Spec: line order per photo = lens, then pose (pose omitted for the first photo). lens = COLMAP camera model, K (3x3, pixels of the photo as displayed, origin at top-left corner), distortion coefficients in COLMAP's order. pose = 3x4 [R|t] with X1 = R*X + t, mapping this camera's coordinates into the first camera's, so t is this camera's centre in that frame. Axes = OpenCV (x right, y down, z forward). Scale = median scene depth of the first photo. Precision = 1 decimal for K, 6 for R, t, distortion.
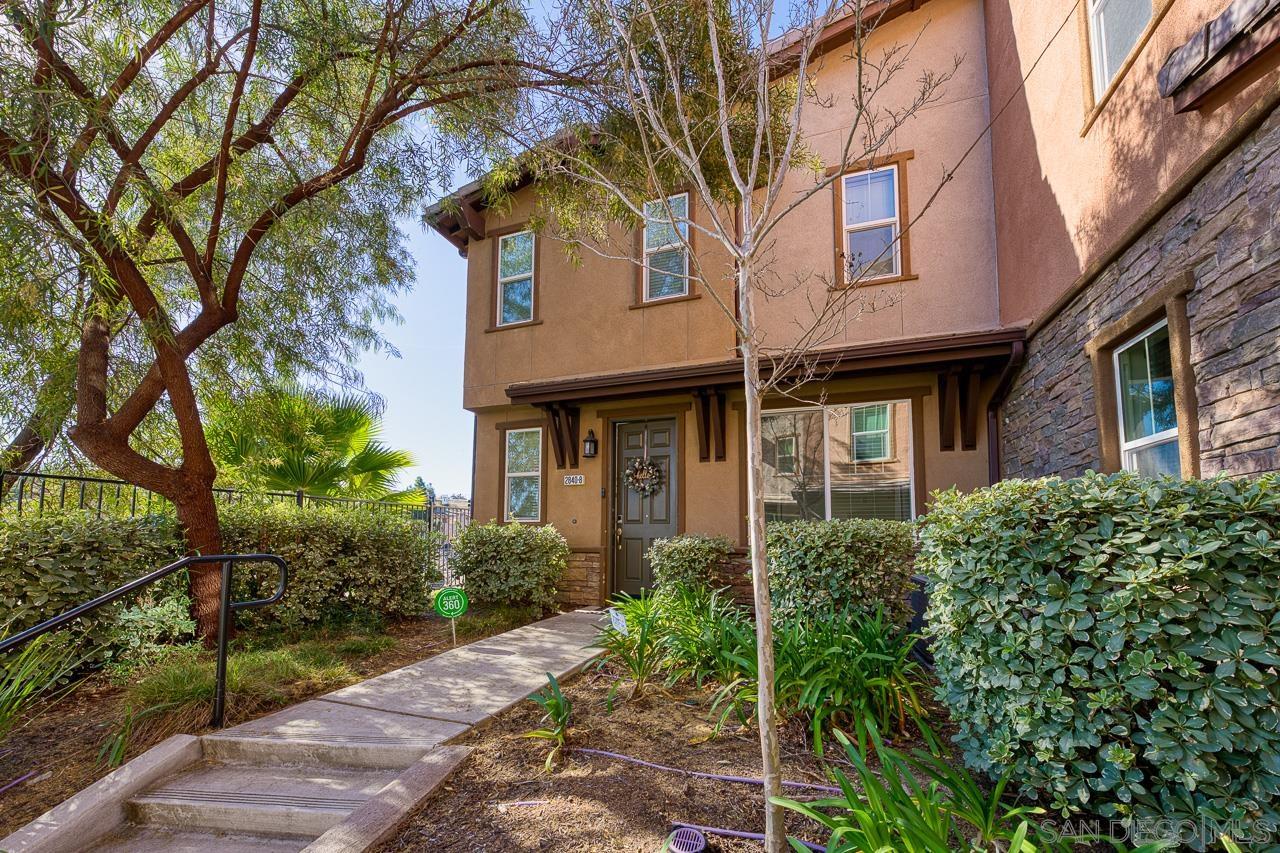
lens RADIAL K [[436.1, 0, 661.4], [0, 436.1, 431.9], [0, 0, 1]] dist [-0.006114, -0.000116]
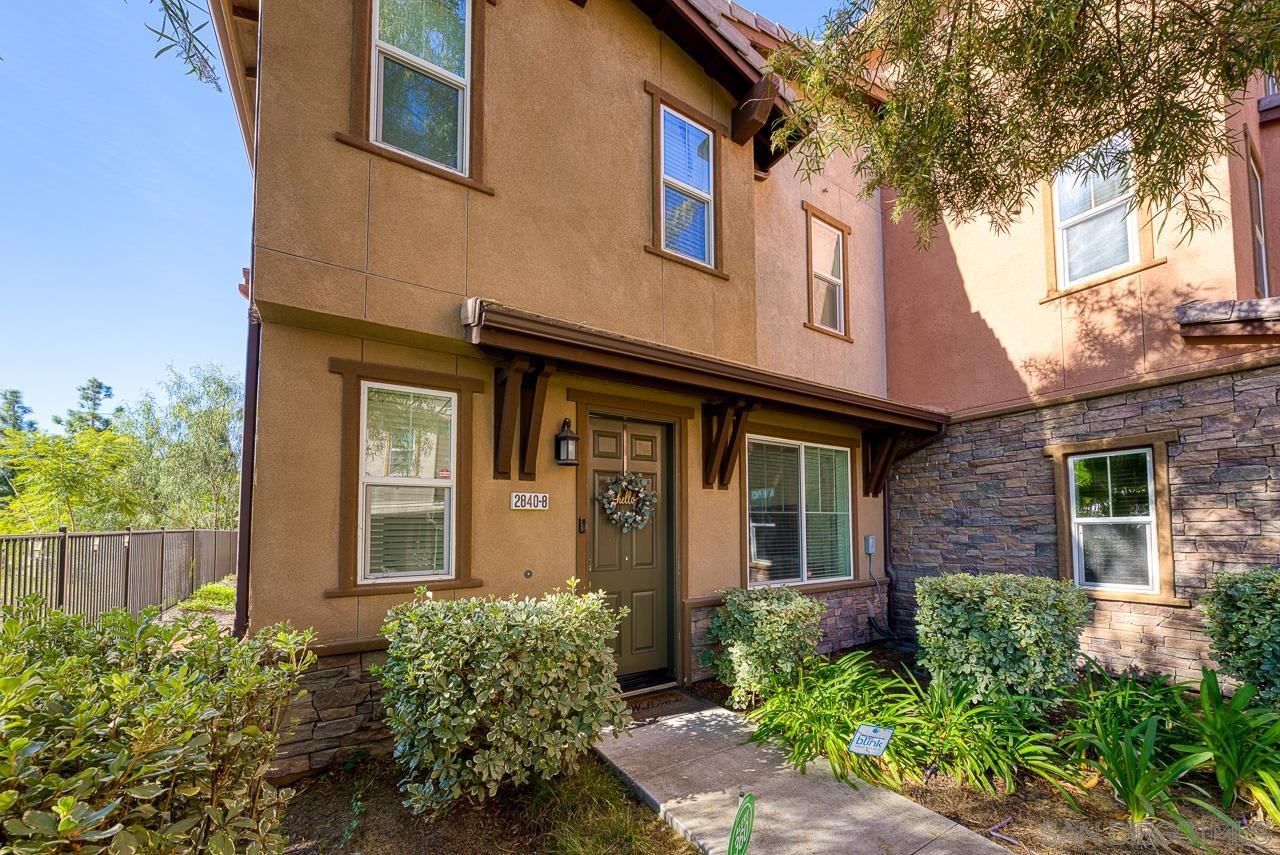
lens RADIAL K [[464.4, 0, 640.3], [0, 464.4, 448.0], [0, 0, 1]] dist [-0.001935, -0.000203]
pose [[0.649985, 0.122686, 0.749979, -0.596937], [-0.163906, 0.986287, -0.019290, 0.032200], [-0.742061, -0.110387, 0.661181, 0.525655]]
